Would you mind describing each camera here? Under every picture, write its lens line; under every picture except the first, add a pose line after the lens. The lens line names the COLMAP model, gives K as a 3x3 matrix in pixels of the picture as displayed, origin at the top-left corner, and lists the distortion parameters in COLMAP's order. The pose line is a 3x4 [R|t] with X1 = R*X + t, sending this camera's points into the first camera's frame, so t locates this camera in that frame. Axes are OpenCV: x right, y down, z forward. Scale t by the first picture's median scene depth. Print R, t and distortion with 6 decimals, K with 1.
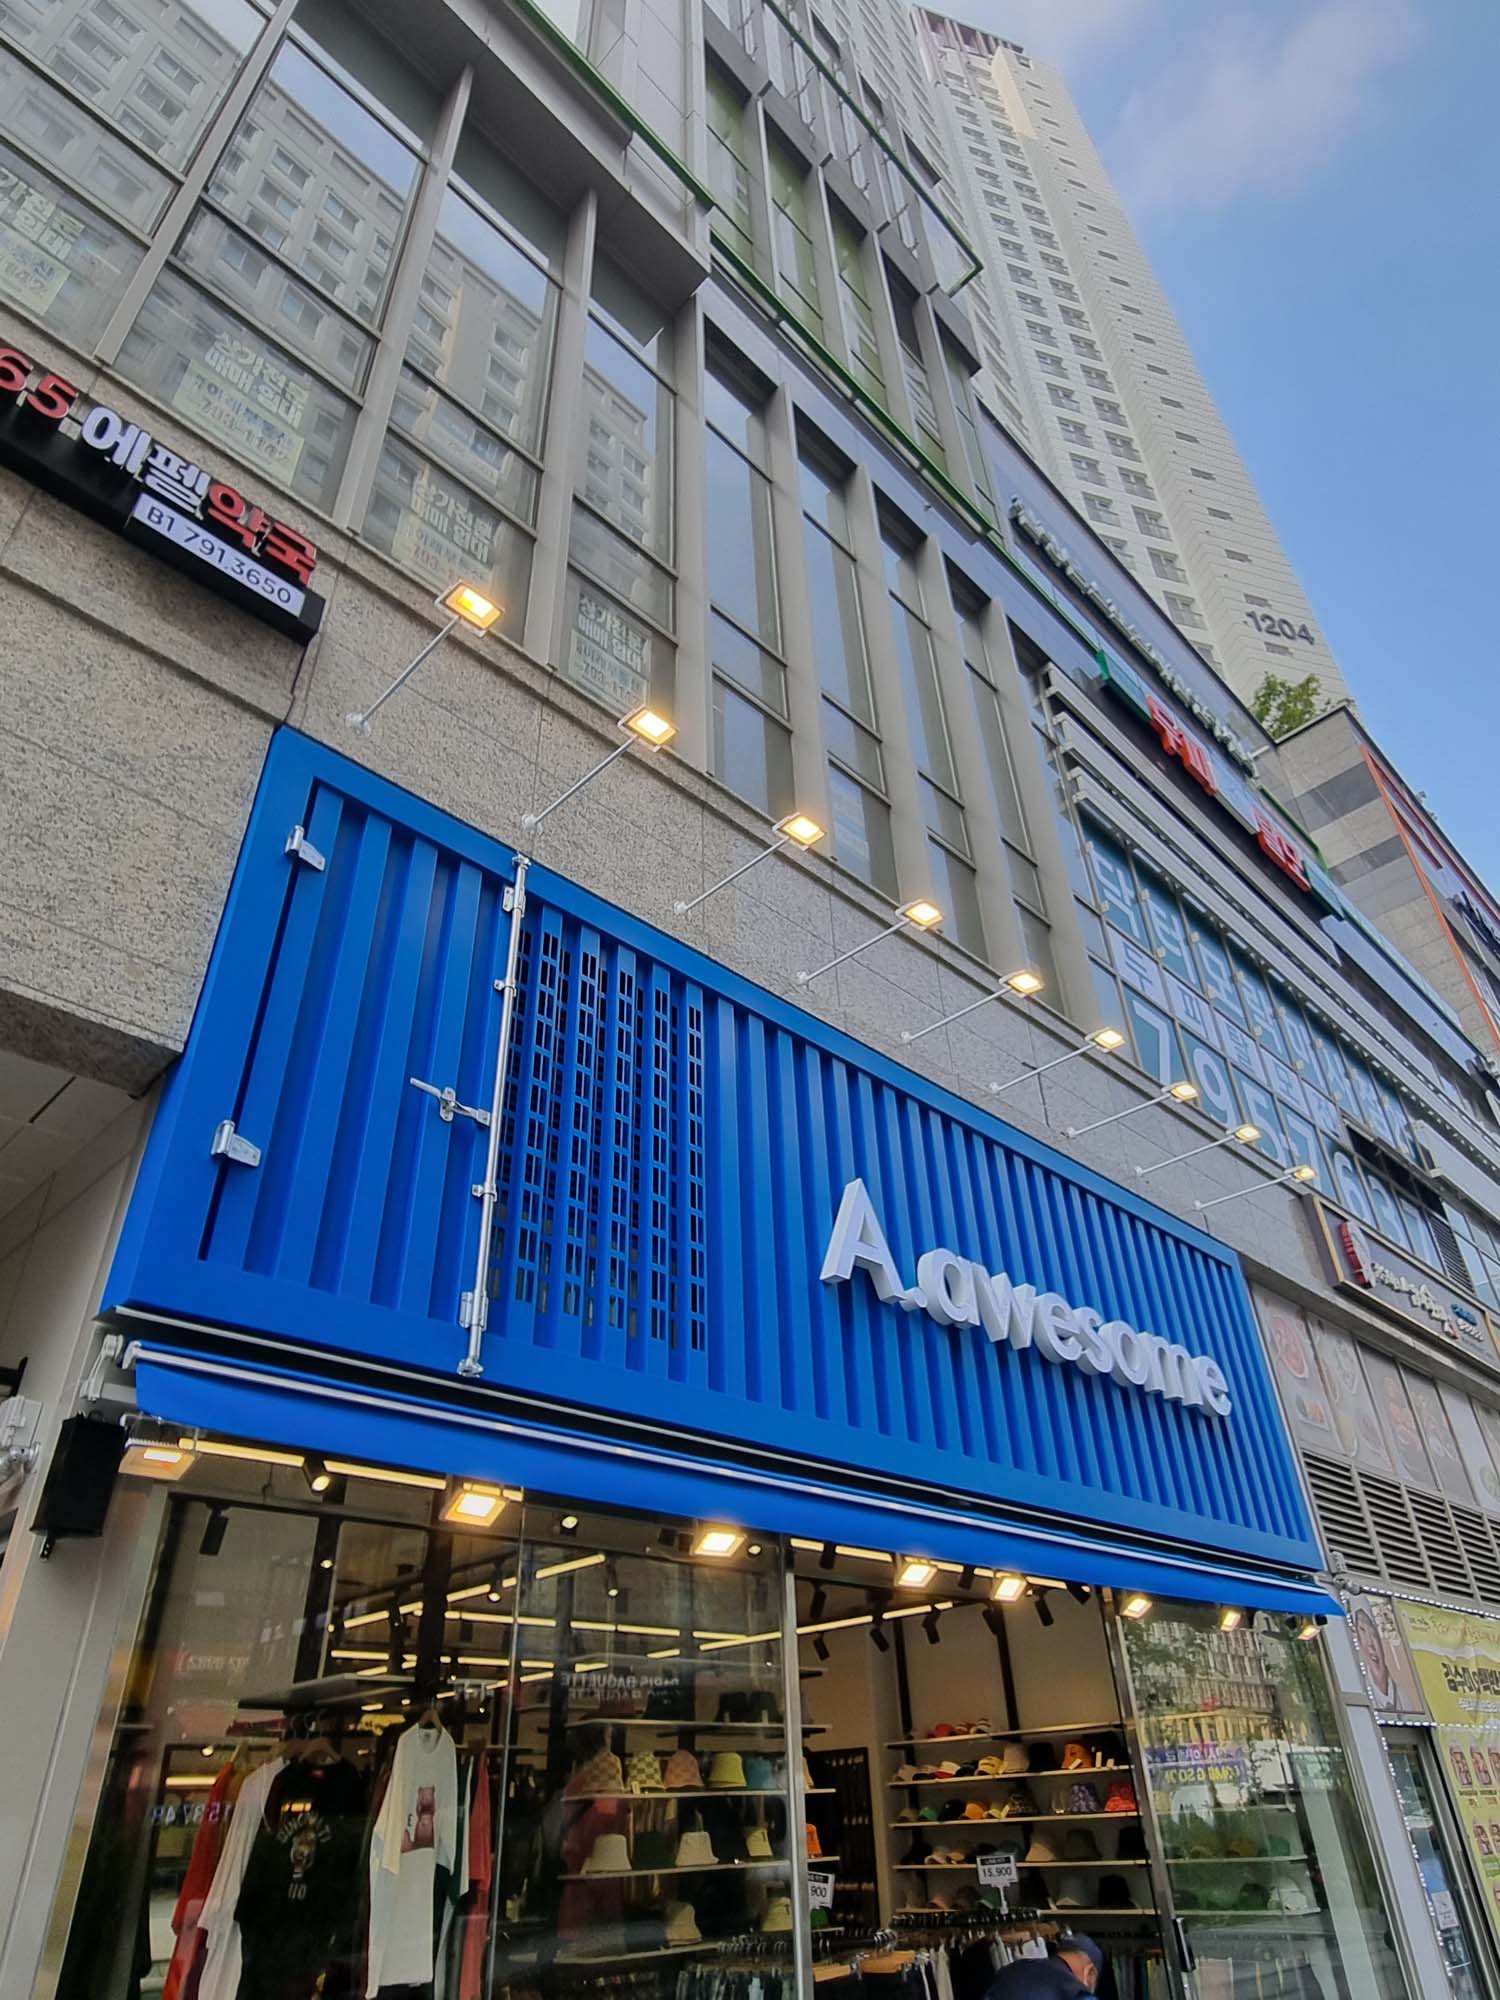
lens RADIAL K [[1196.1, 0, 767.4], [0, 1196.1, 994.9], [0, 0, 1]] dist [0.001403, 0.002156]
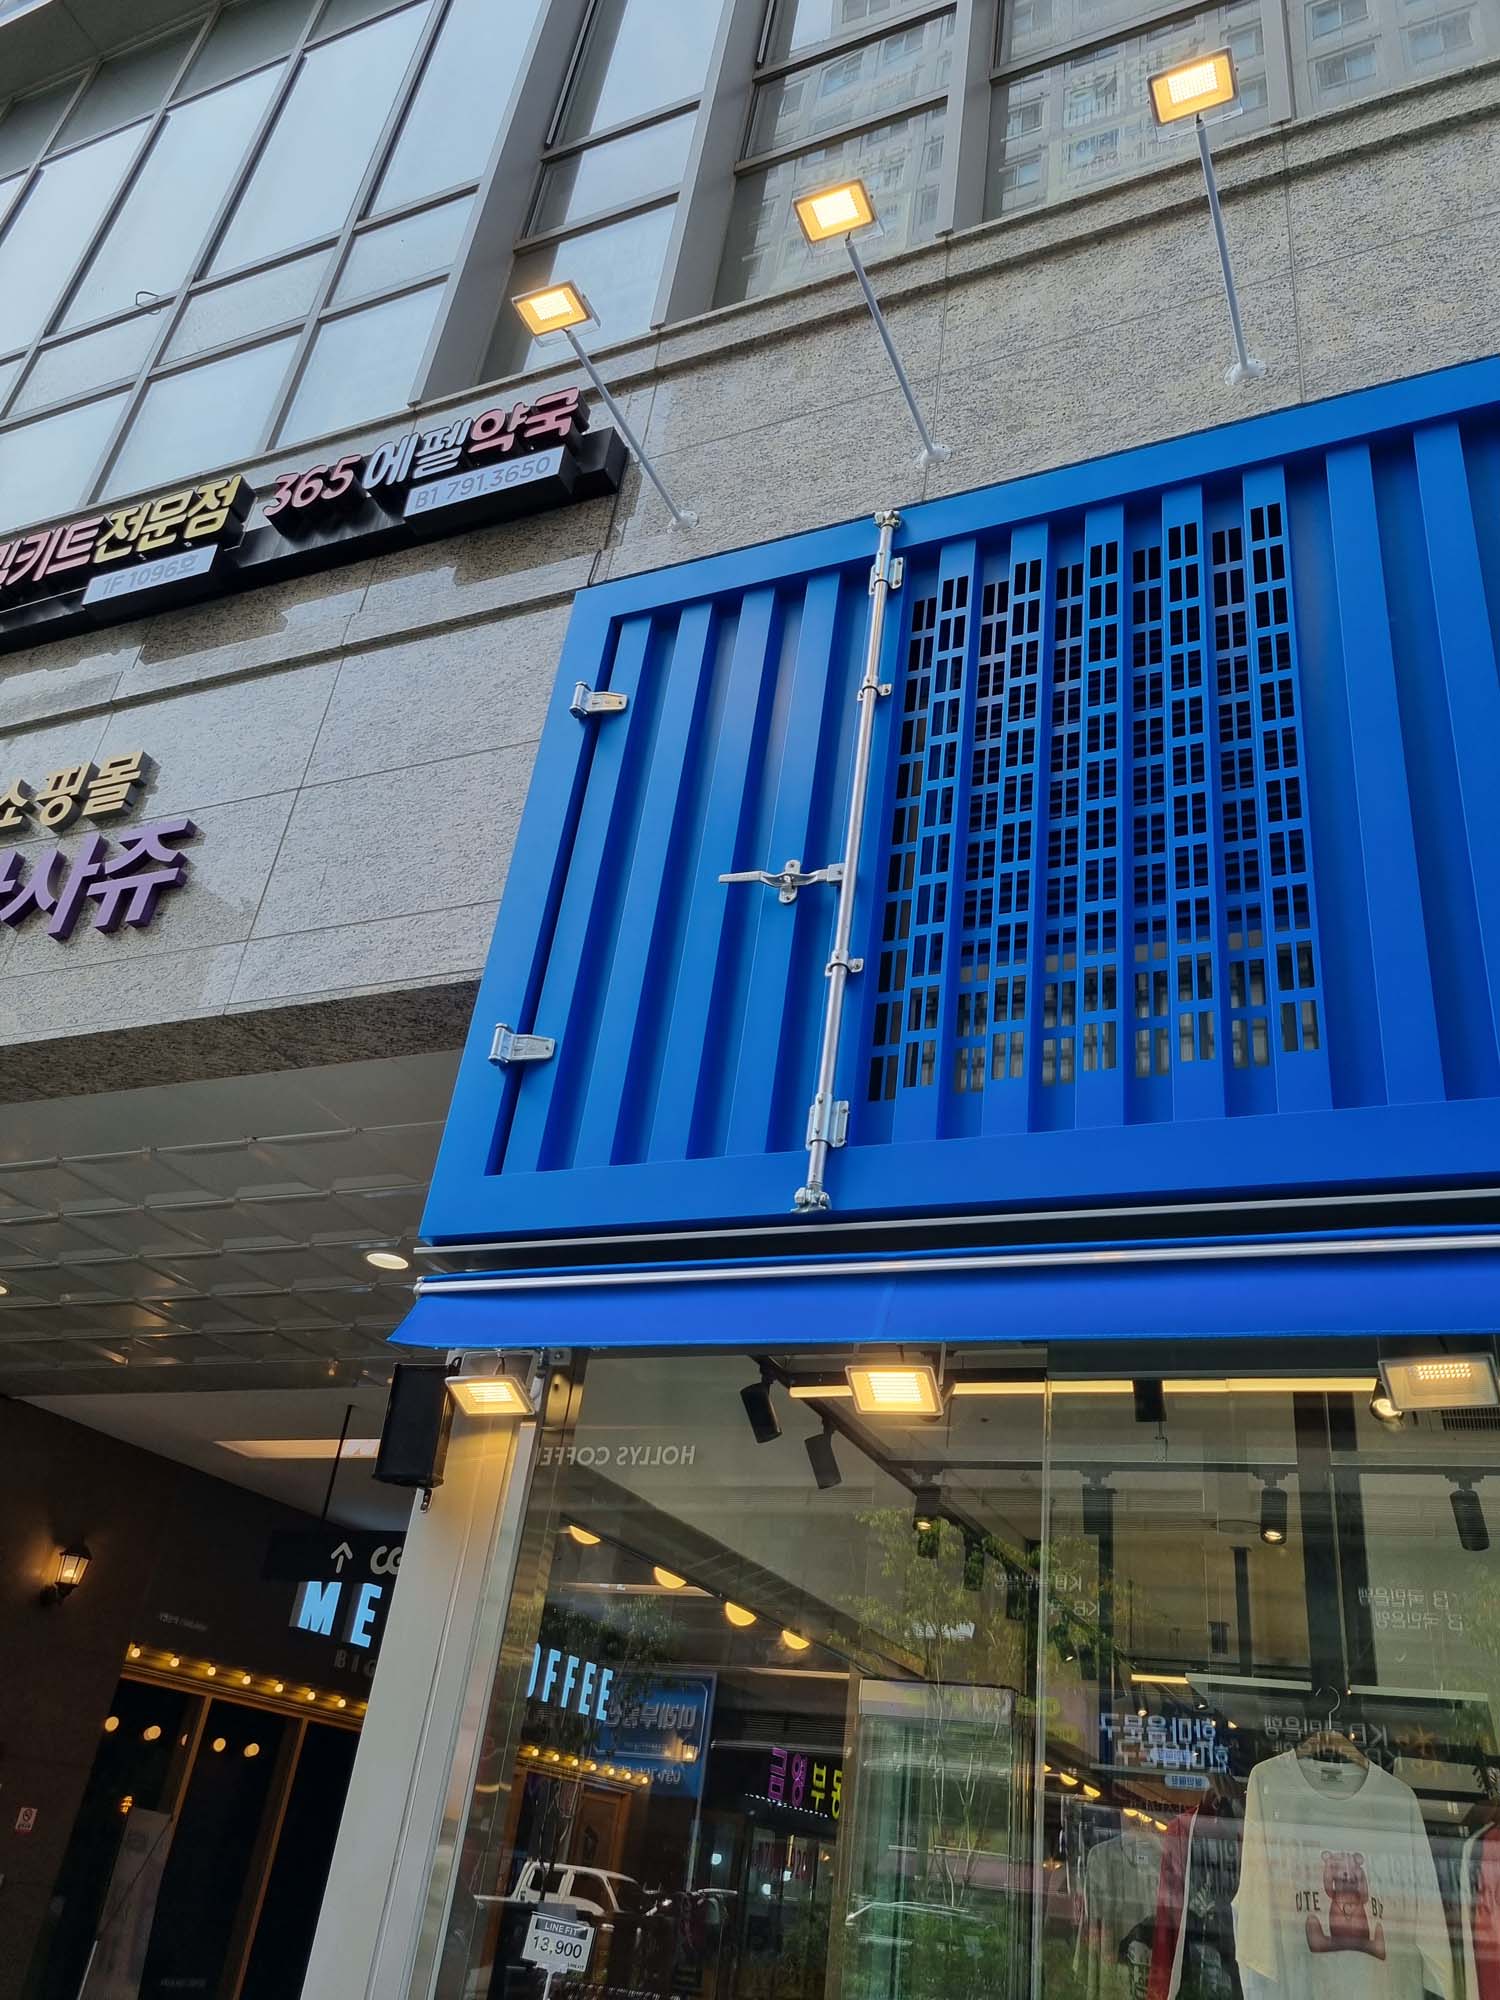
lens RADIAL K [[1523.4, 0, 790.9], [0, 1523.4, 1017.8], [0, 0, 1]] dist [0.060658, -0.029781]
pose [[0.366938, -0.397141, -0.841211, 0.441128], [0.424911, 0.875995, -0.228216, 0.348449], [0.827531, -0.273699, 0.490186, 0.494767]]
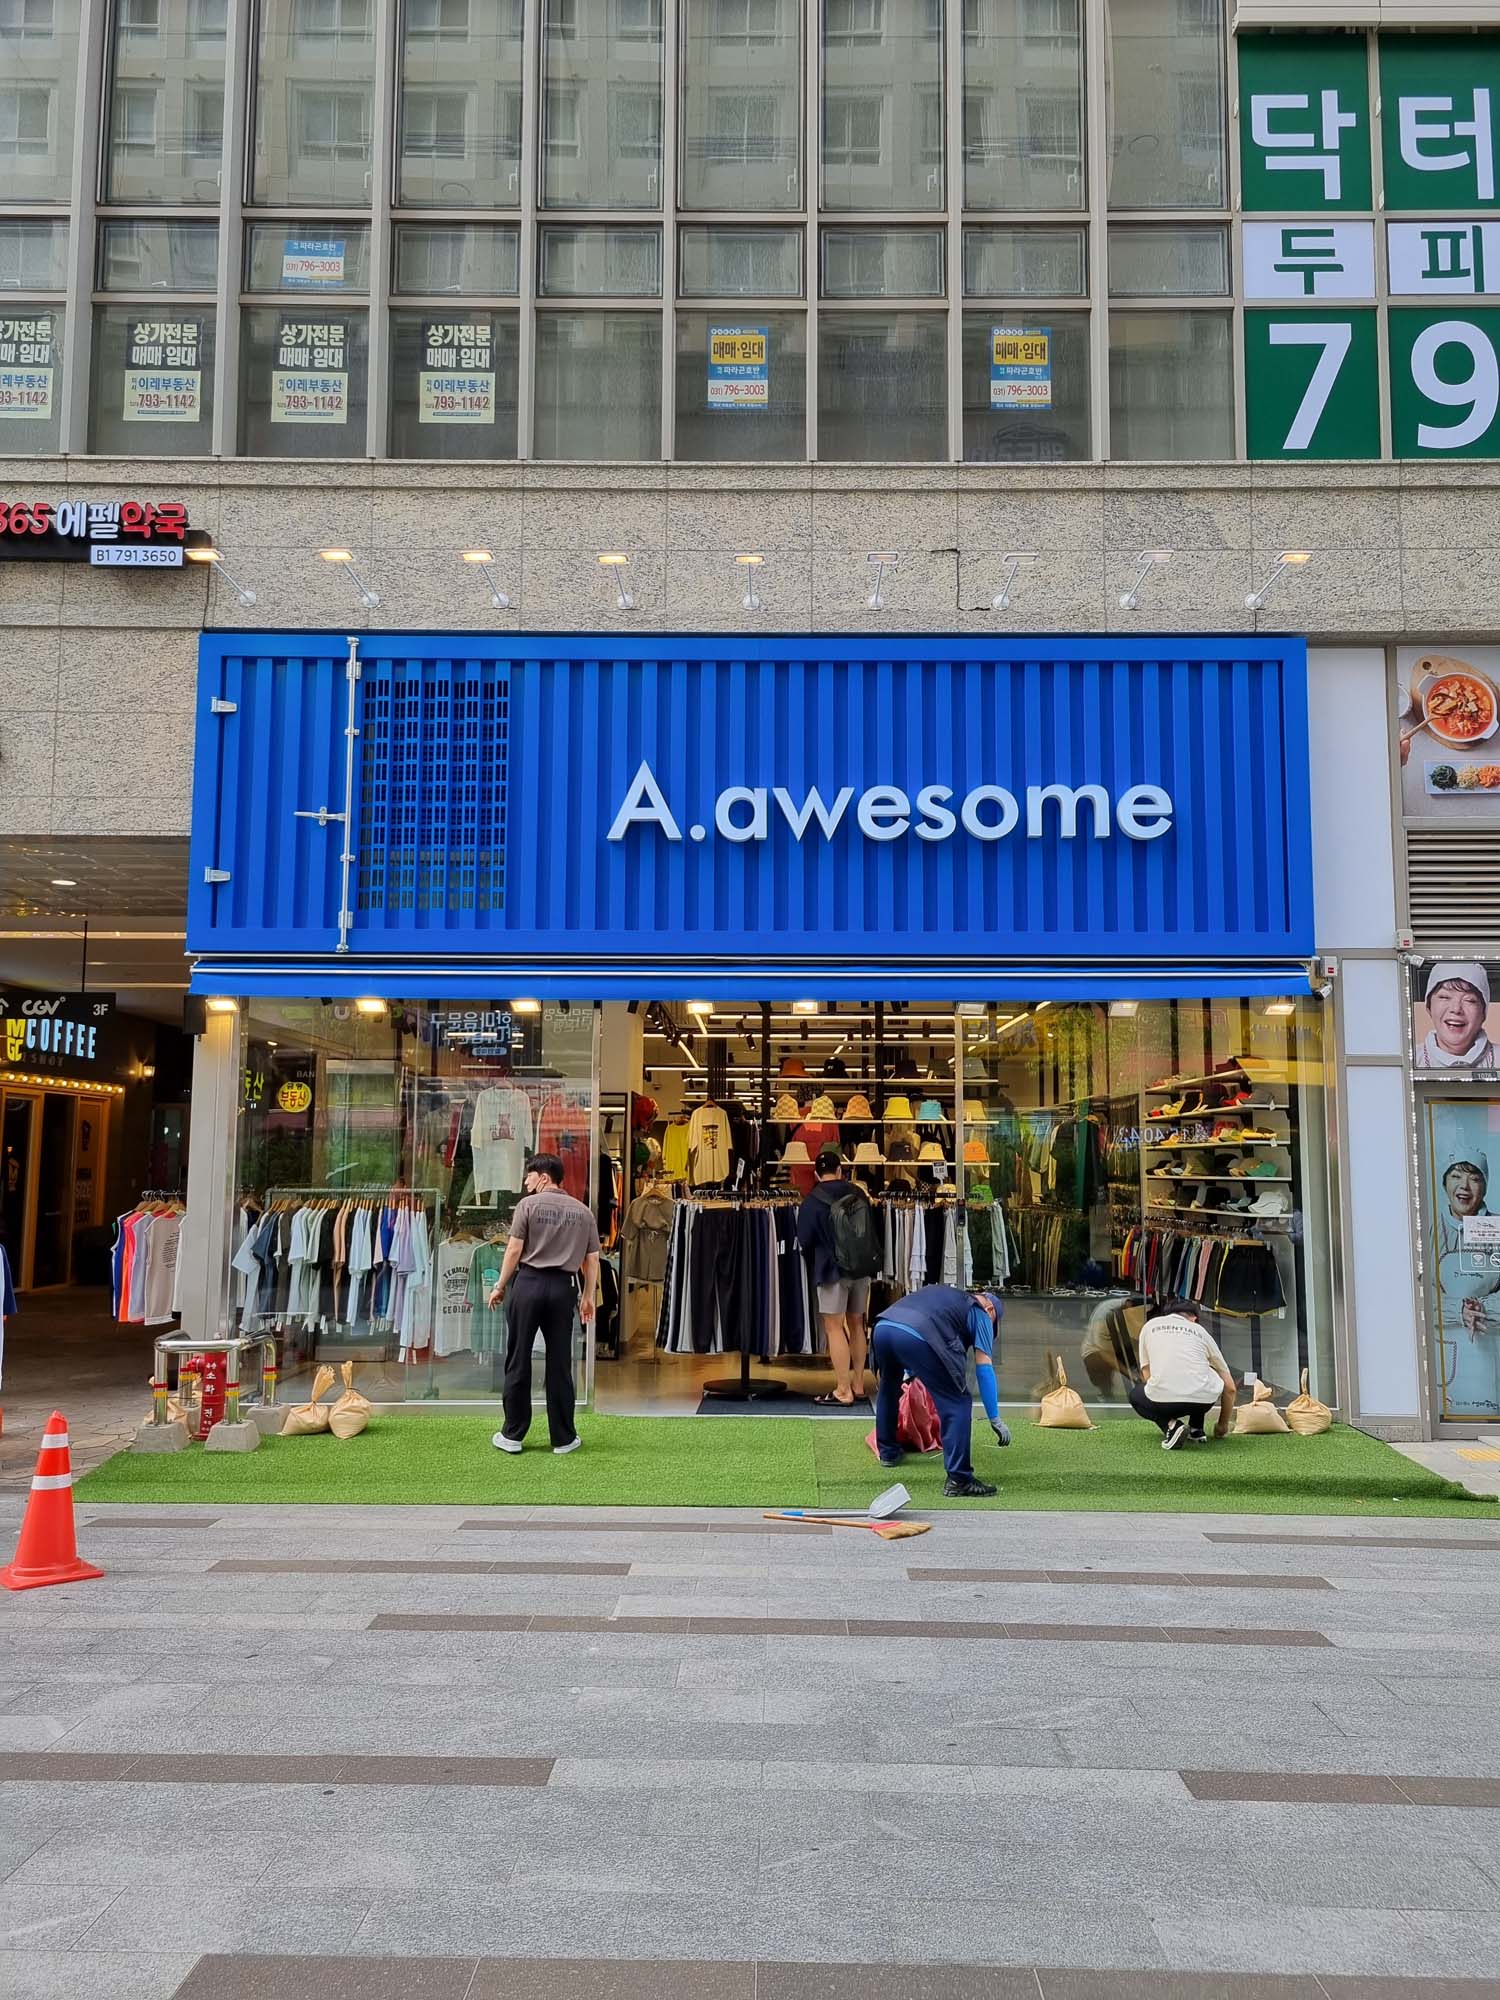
lens RADIAL K [[1523.4, 0, 761.3], [0, 1523.4, 993.2], [0, 0, 1]] dist [0.060658, -0.029781]
pose [[0.694485, -0.039728, -0.718409, 1.849707], [0.383240, 0.865475, 0.322616, -0.174291], [0.608948, -0.499375, 0.616285, -0.214200]]
